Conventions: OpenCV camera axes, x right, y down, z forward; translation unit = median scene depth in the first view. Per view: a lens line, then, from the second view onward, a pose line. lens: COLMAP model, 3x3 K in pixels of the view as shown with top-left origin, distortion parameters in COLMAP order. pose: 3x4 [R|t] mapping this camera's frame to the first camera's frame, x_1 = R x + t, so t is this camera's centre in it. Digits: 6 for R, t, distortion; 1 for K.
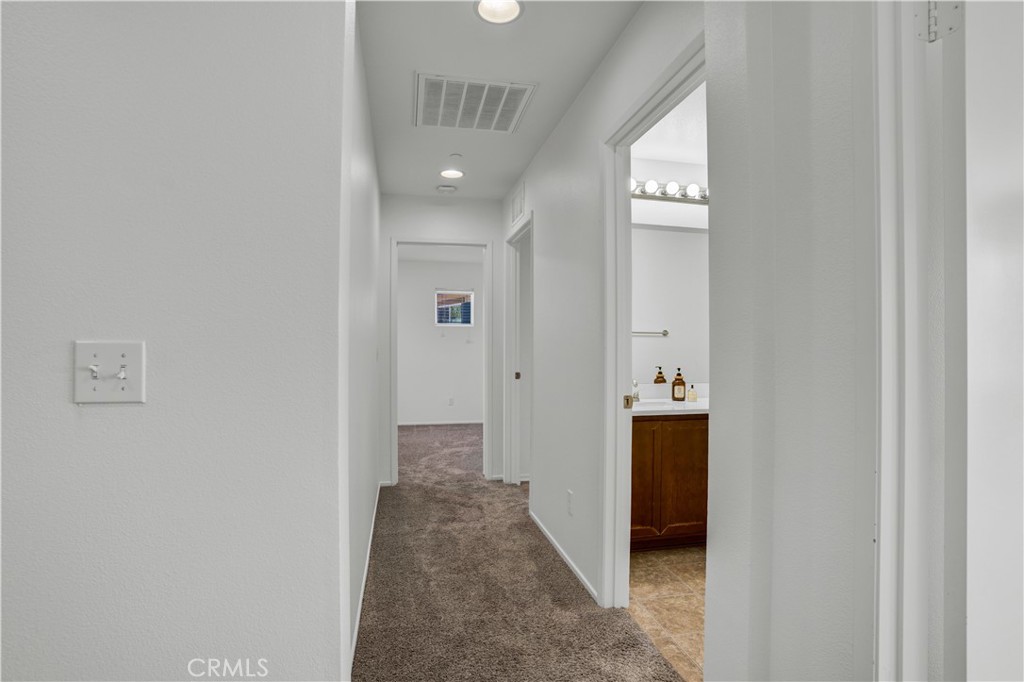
lens RADIAL K [[506.4, 0, 512.0], [0, 506.4, 341.0], [0, 0, 1]] dist [-0.072330, 0.029979]
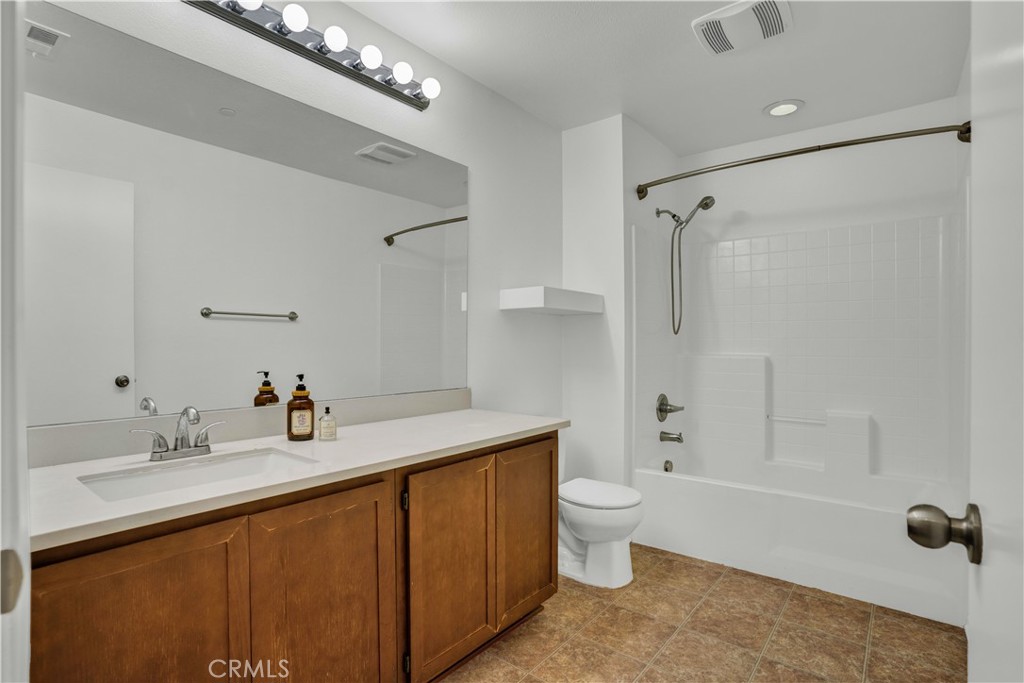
lens RADIAL K [[502.5, 0, 512.0], [0, 502.5, 341.5], [0, 0, 1]] dist [-0.074941, 0.031636]
pose [[0.775737, -0.005085, 0.631036, 0.184798], [-0.004550, 0.999896, 0.013651, 0.013151], [-0.631040, -0.013461, 0.775633, 0.487222]]
